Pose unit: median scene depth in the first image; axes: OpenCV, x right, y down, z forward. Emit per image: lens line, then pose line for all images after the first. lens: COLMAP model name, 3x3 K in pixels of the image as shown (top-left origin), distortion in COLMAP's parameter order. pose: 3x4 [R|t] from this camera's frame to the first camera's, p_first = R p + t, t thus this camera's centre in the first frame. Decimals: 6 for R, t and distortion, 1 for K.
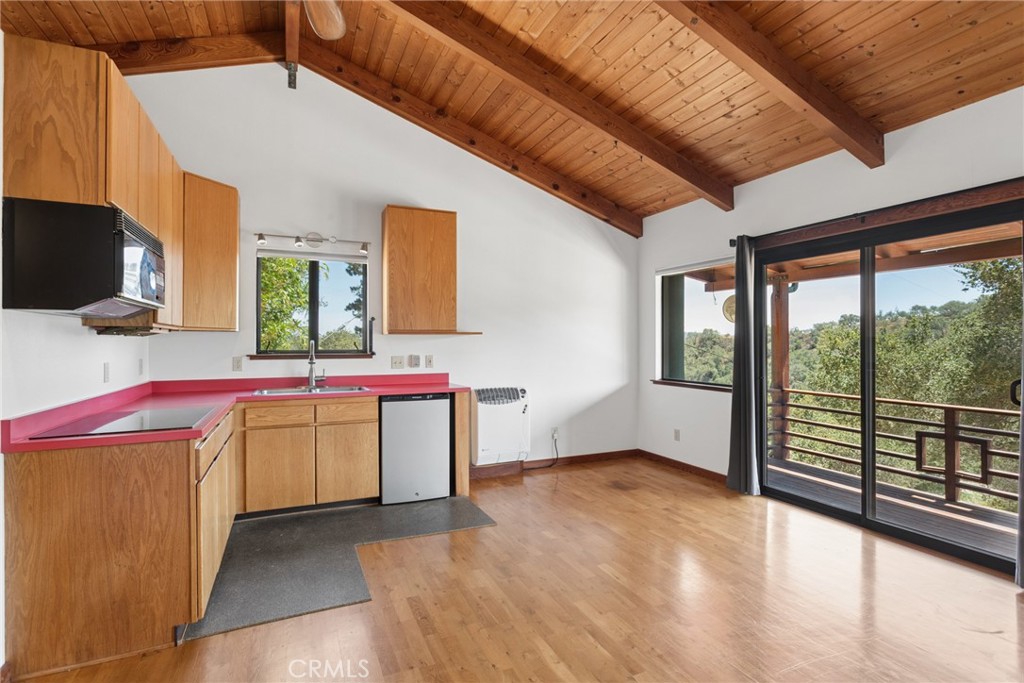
lens RADIAL K [[497.4, 0, 509.9], [0, 497.4, 336.3], [0, 0, 1]] dist [-0.009936, 0.002368]
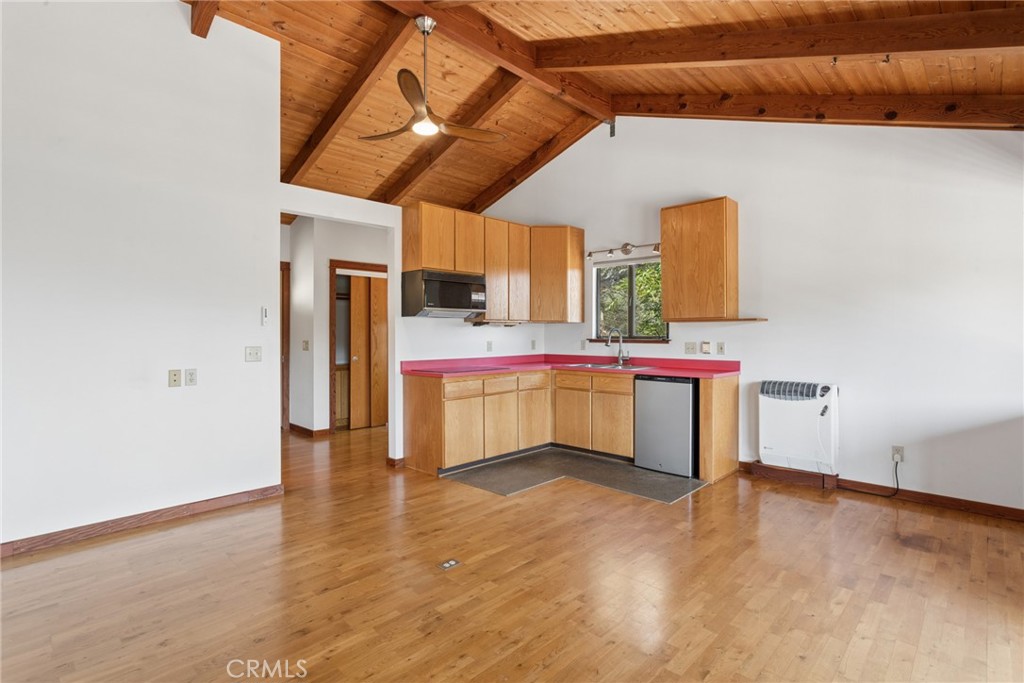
lens RADIAL K [[498.3, 0, 513.0], [0, 498.3, 328.3], [0, 0, 1]] dist [-0.012742, 0.005432]
pose [[0.368756, -0.005764, -0.929508, 0.702512], [0.014198, 0.999899, -0.000568, 0.004821], [0.929418, -0.012988, 0.368801, 0.267647]]
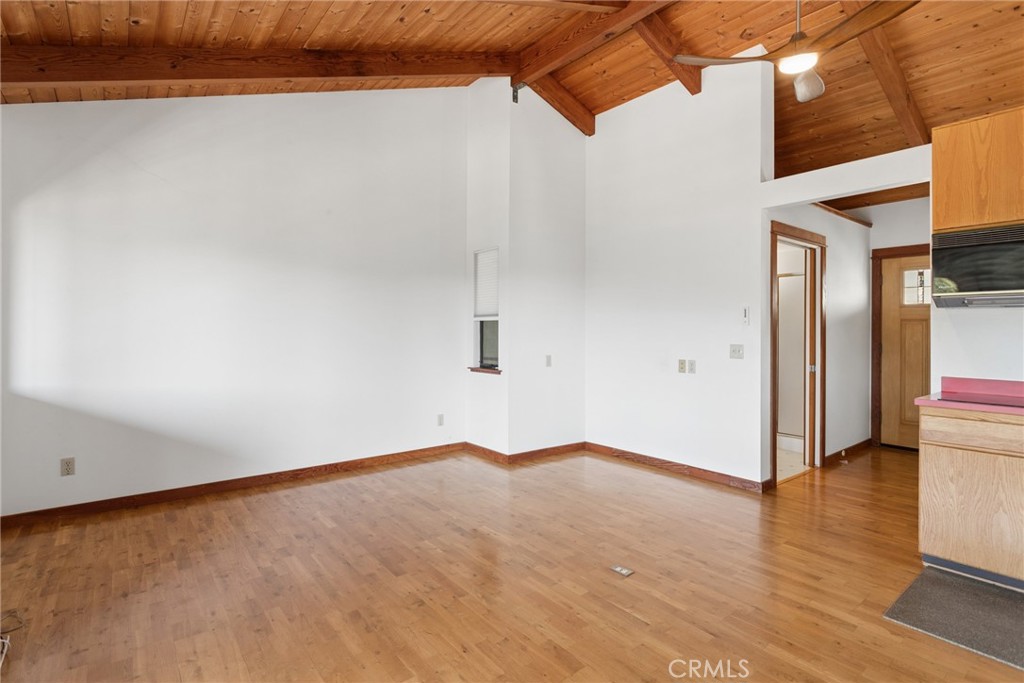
lens RADIAL K [[497.4, 0, 509.9], [0, 497.4, 336.3], [0, 0, 1]] dist [-0.009936, 0.002368]
pose [[-0.967599, 0.004405, -0.252452, 0.355466], [0.003160, 0.999981, 0.005337, 0.007079], [0.252471, 0.004367, -0.967595, 1.023489]]
